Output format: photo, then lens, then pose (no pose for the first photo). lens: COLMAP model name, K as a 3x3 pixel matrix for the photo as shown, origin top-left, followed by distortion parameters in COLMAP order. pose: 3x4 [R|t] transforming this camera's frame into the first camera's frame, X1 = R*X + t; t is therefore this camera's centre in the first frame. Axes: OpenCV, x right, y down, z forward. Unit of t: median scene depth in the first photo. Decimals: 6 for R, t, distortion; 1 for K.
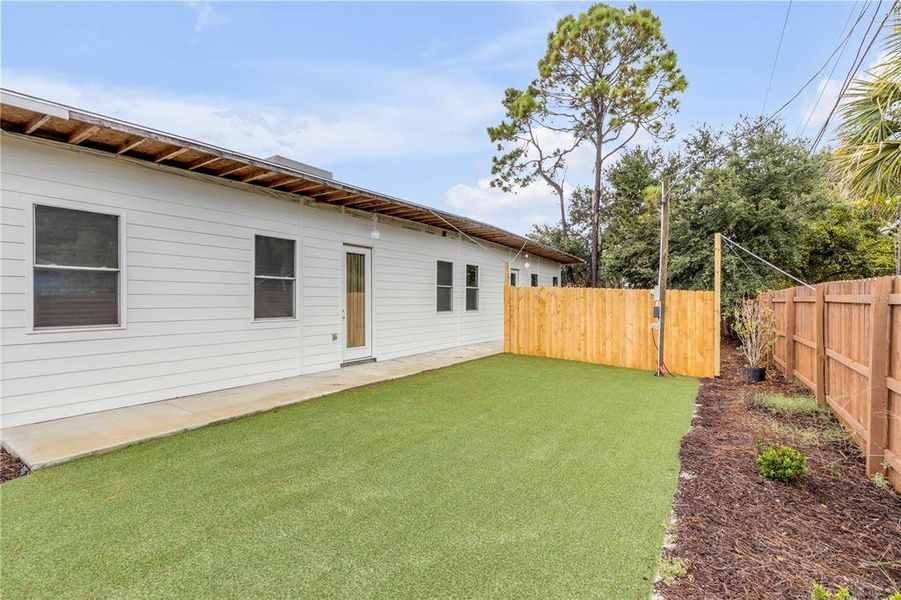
lens RADIAL K [[406.6, 0, 446.3], [0, 406.6, 300.9], [0, 0, 1]] dist [0.005100, -0.001080]
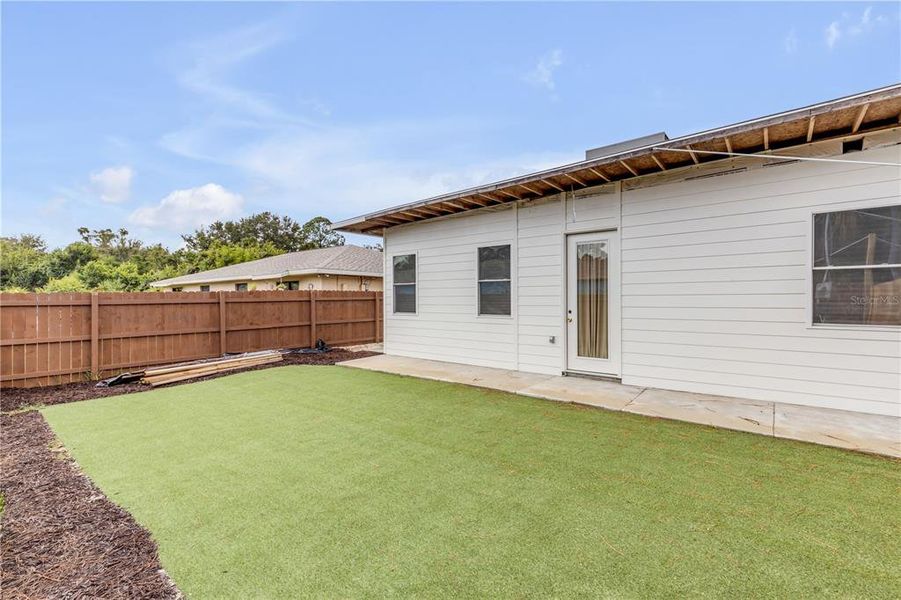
lens RADIAL K [[406.6, 0, 452.0], [0, 406.6, 301.1], [0, 0, 1]] dist [0.005100, -0.001080]
pose [[-0.089413, 0.004307, -0.995985, 0.667468], [0.001519, 0.999990, 0.004188, -0.002918], [0.995993, -0.001138, -0.089419, 0.871038]]
